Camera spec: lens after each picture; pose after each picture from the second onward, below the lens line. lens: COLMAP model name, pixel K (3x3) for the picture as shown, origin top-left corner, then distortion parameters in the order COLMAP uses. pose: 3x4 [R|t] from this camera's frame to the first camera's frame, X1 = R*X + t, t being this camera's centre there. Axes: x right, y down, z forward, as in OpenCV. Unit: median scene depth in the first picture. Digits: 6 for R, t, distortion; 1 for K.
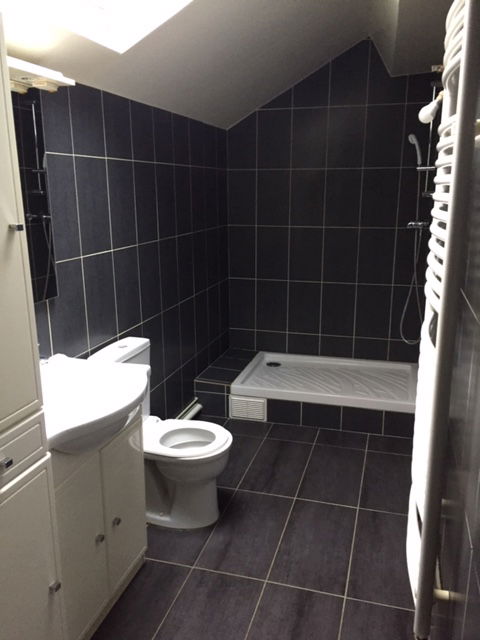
lens RADIAL K [[552.8, 0, 240.0], [0, 552.8, 320.0], [0, 0, 1]] dist [0.085819, -0.129235]
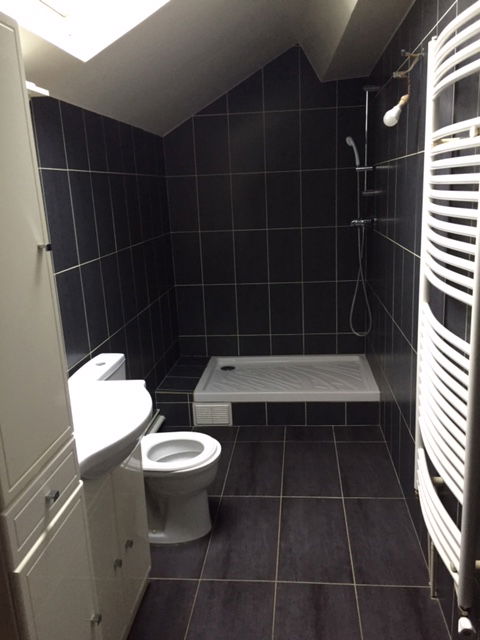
lens RADIAL K [[552.8, 0, 240.0], [0, 552.8, 320.0], [0, 0, 1]] dist [0.085819, -0.129235]
pose [[0.983149, -0.082072, 0.163346, -0.104541], [0.083280, 0.996526, -0.000550, -0.006324], [-0.162733, 0.014144, 0.986569, 0.005358]]
